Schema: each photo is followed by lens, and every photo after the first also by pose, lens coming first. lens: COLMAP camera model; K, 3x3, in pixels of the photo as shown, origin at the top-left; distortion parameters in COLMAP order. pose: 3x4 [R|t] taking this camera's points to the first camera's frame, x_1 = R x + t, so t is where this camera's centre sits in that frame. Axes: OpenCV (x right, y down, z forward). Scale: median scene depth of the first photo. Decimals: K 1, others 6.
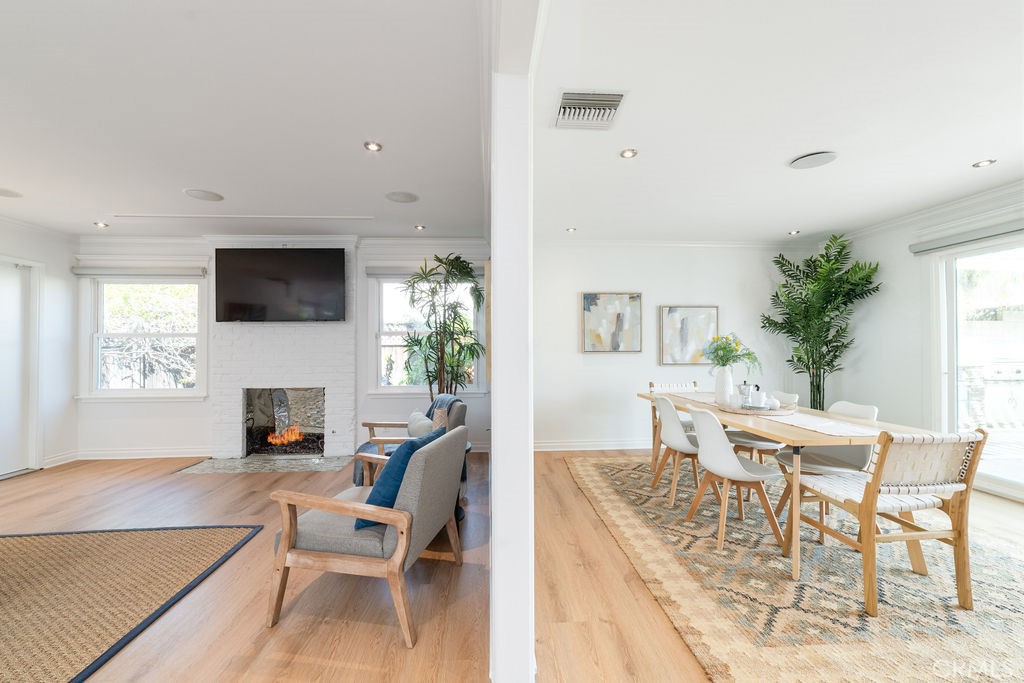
lens RADIAL K [[418.1, 0, 511.7], [0, 418.1, 338.1], [0, 0, 1]] dist [-0.000515, 0.000484]
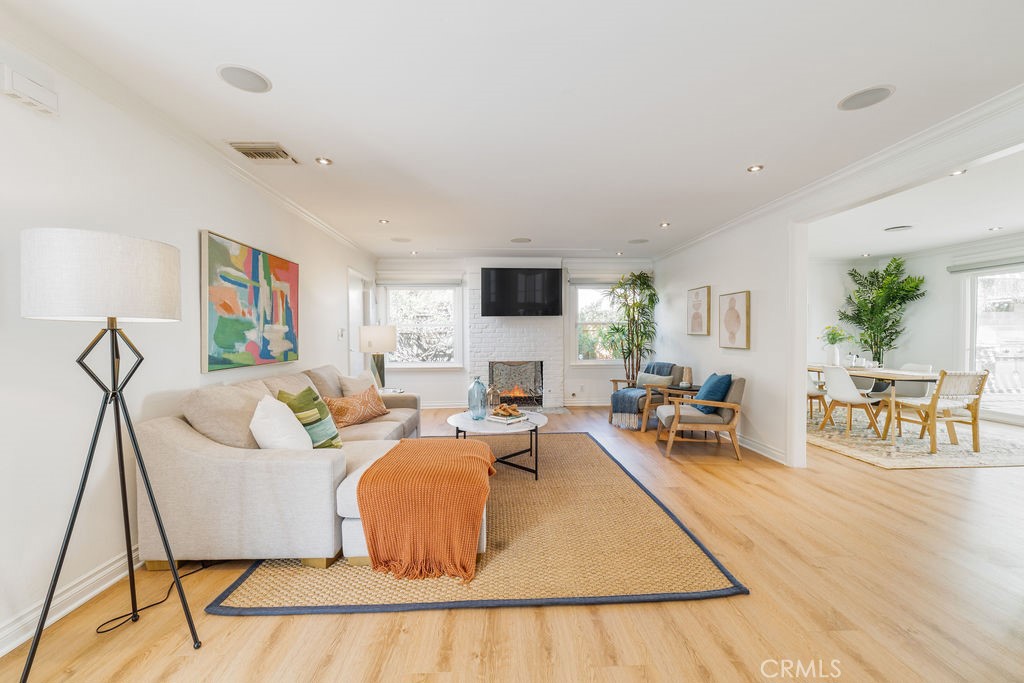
lens RADIAL K [[420.3, 0, 517.3], [0, 420.3, 336.1], [0, 0, 1]] dist [-0.000117, -0.000007]
pose [[0.999938, 0.000131, -0.011115, -0.546905], [0.000150, 0.999680, 0.025307, -0.005976], [0.011115, -0.025307, 0.999618, -0.510479]]
